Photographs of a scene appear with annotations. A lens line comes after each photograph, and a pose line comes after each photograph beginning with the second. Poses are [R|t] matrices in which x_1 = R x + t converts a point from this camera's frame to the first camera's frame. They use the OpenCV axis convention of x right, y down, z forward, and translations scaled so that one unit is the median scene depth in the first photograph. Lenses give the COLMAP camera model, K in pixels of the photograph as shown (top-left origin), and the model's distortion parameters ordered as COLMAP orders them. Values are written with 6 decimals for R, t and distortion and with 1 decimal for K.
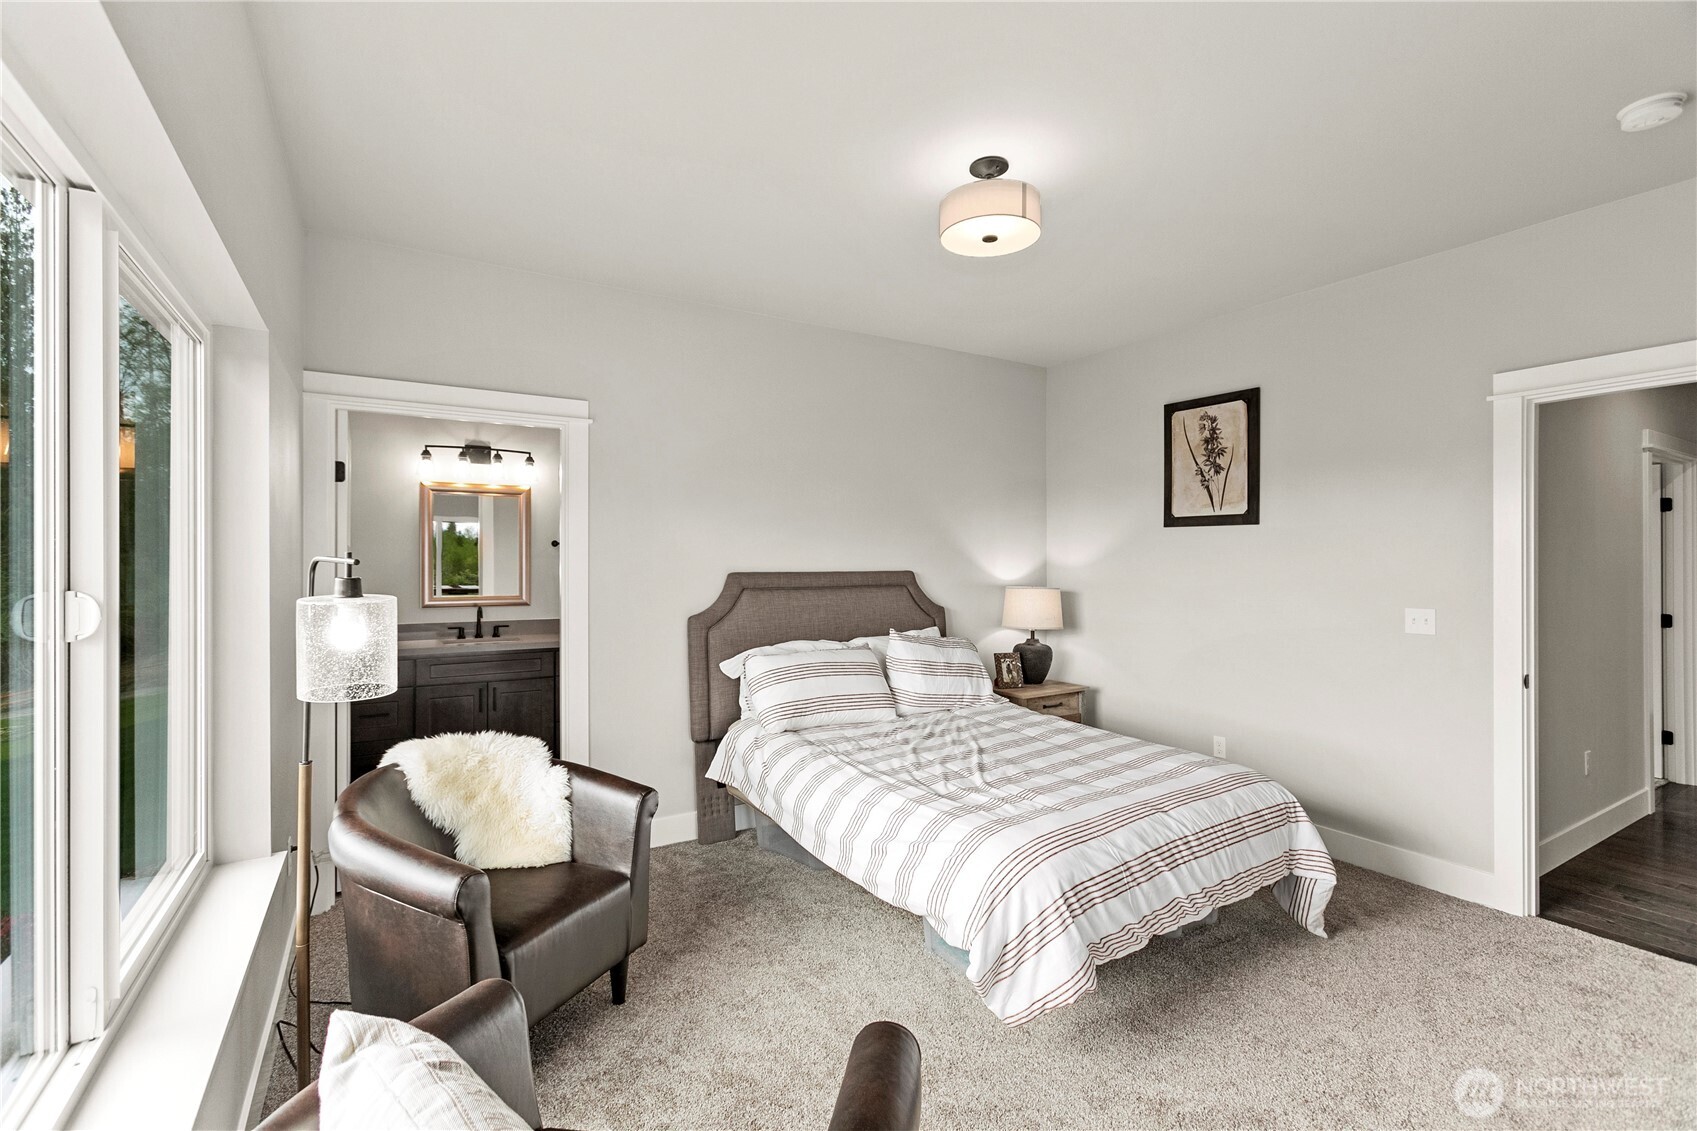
lens RADIAL K [[755.4, 0, 845.8], [0, 755.4, 561.2], [0, 0, 1]] dist [-0.010185, 0.006818]
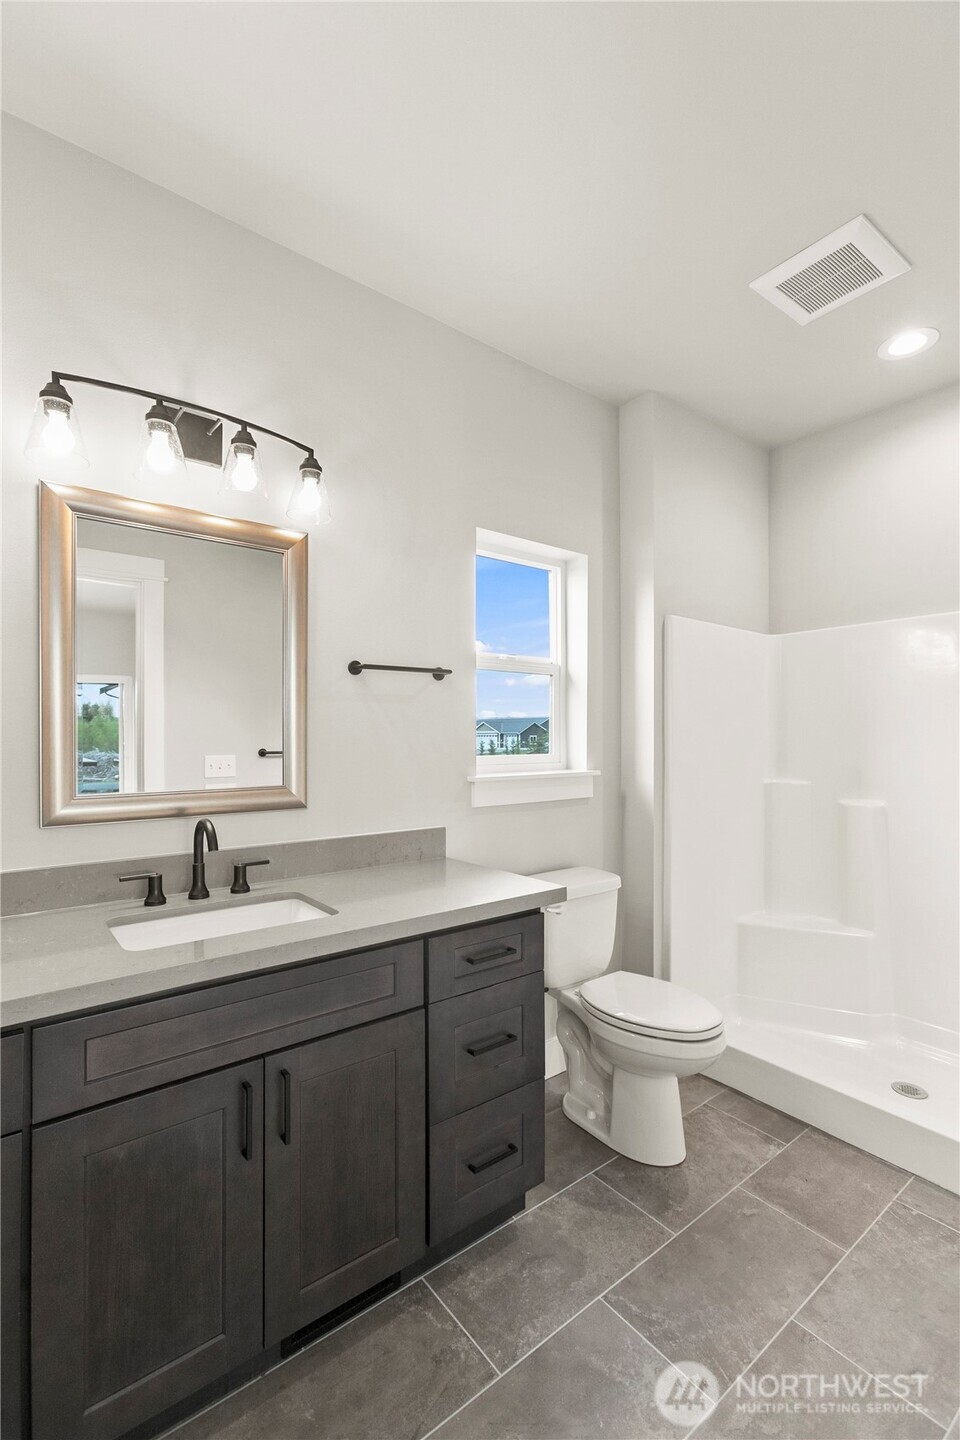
lens RADIAL K [[641.0, 0, 479.0], [0, 641.0, 727.3], [0, 0, 1]] dist [-0.010185, 0.006818]
pose [[0.994082, -0.003721, 0.108568, -0.377665], [0.003493, 0.999991, 0.002295, 0.012957], [-0.108576, -0.001903, 0.994086, 0.653663]]
